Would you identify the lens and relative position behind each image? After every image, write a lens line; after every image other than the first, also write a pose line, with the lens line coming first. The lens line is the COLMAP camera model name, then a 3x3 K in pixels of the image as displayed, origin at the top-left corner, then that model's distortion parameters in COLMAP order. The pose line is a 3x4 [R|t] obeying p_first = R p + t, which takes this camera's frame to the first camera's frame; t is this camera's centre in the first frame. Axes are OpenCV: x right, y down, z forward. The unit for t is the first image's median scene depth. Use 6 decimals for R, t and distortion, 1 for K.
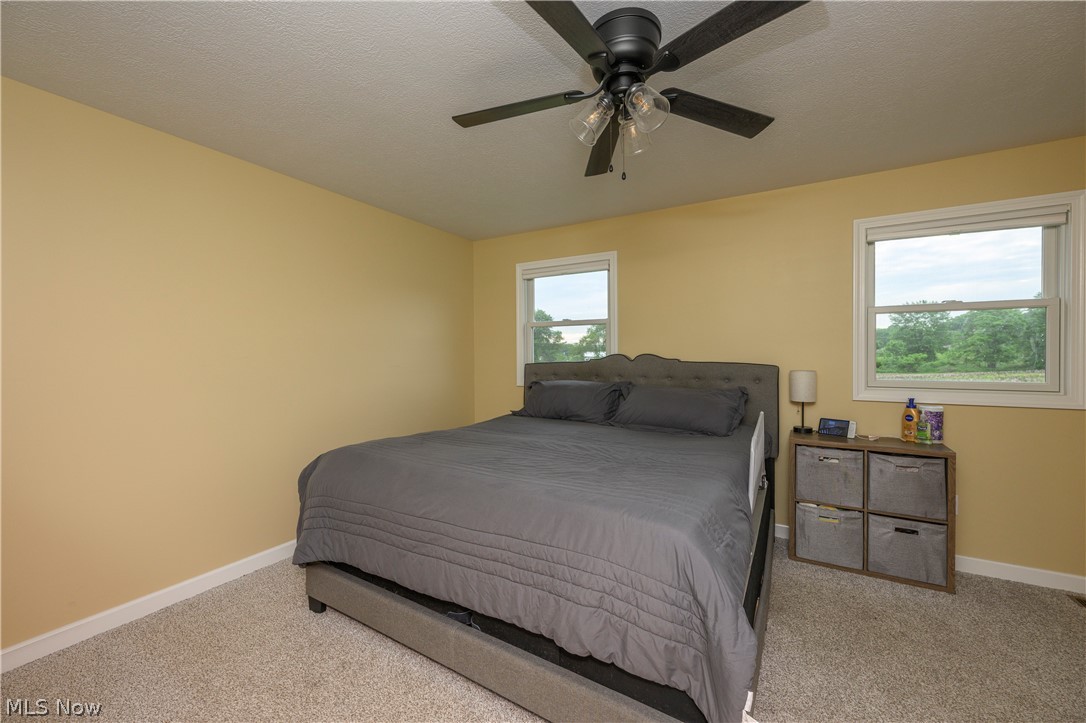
lens RADIAL K [[426.3, 0, 539.5], [0, 426.3, 357.6], [0, 0, 1]] dist [-0.001111, 0.000255]
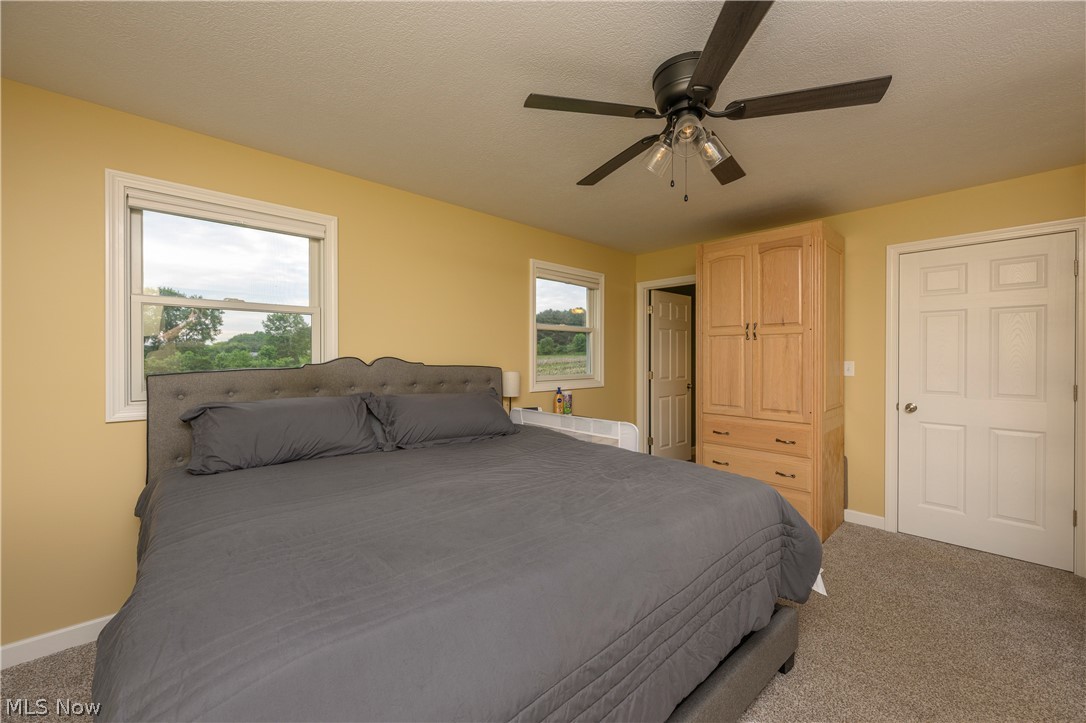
lens RADIAL K [[426.3, 0, 539.5], [0, 426.3, 357.6], [0, 0, 1]] dist [-0.001111, 0.000255]
pose [[0.293777, 0.004277, 0.955864, -0.403592], [0.004281, 0.999974, -0.005790, -0.000775], [-0.955864, 0.005793, 0.293751, 0.428191]]
